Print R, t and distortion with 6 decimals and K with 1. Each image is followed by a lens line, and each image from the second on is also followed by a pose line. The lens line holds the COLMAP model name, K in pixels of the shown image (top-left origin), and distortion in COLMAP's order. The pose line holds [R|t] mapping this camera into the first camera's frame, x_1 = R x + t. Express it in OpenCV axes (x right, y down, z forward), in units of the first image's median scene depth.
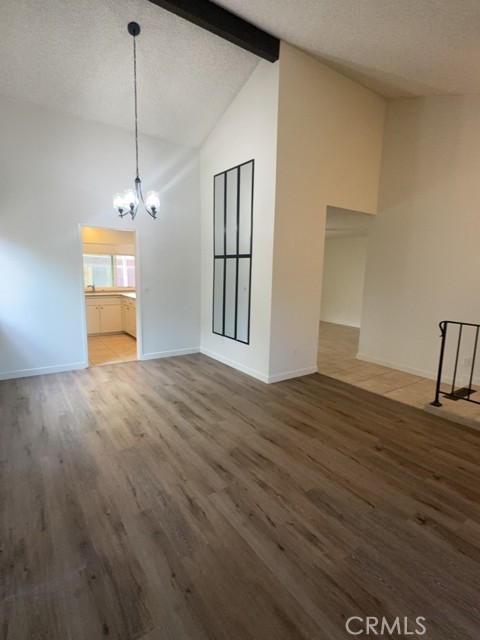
lens RADIAL K [[325.1, 0, 240.0], [0, 325.1, 320.0], [0, 0, 1]] dist [0.001297, 0.000039]
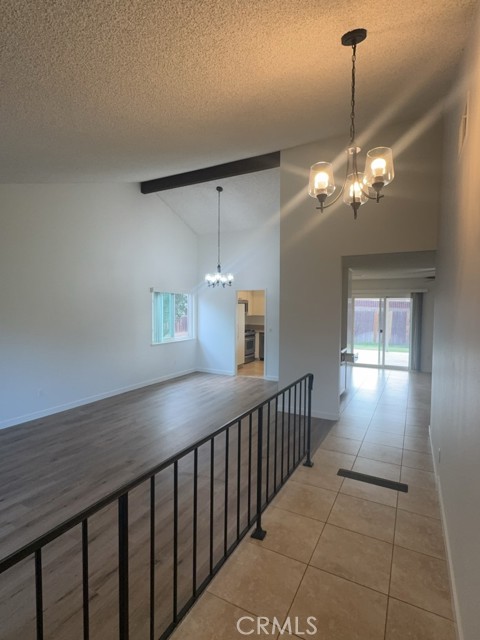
lens RADIAL K [[325.1, 0, 240.0], [0, 325.1, 320.0], [0, 0, 1]] dist [0.001297, 0.000039]
pose [[0.442126, 0.019489, -0.896741, 1.174746], [-0.134303, 0.989932, -0.044701, -0.068966], [0.886841, 0.140198, 0.440292, 0.322510]]
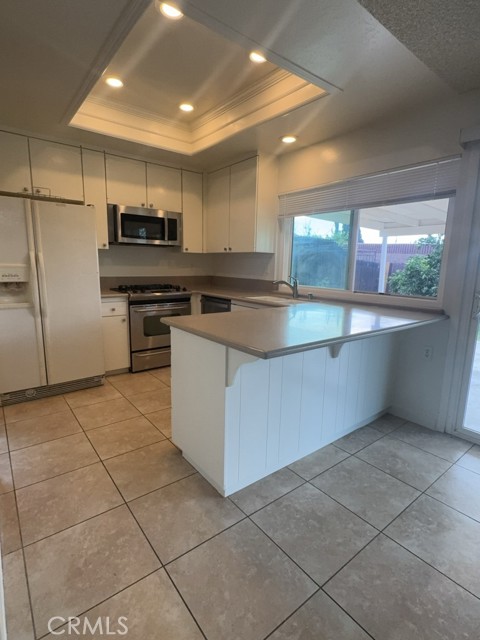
lens RADIAL K [[325.1, 0, 240.0], [0, 325.1, 320.0], [0, 0, 1]] dist [0.001297, 0.000039]
pose [[0.049931, 0.151294, -0.987227, 0.018129], [-0.174341, 0.974604, 0.140542, -0.185812], [0.983419, 0.165097, 0.075039, 1.564874]]
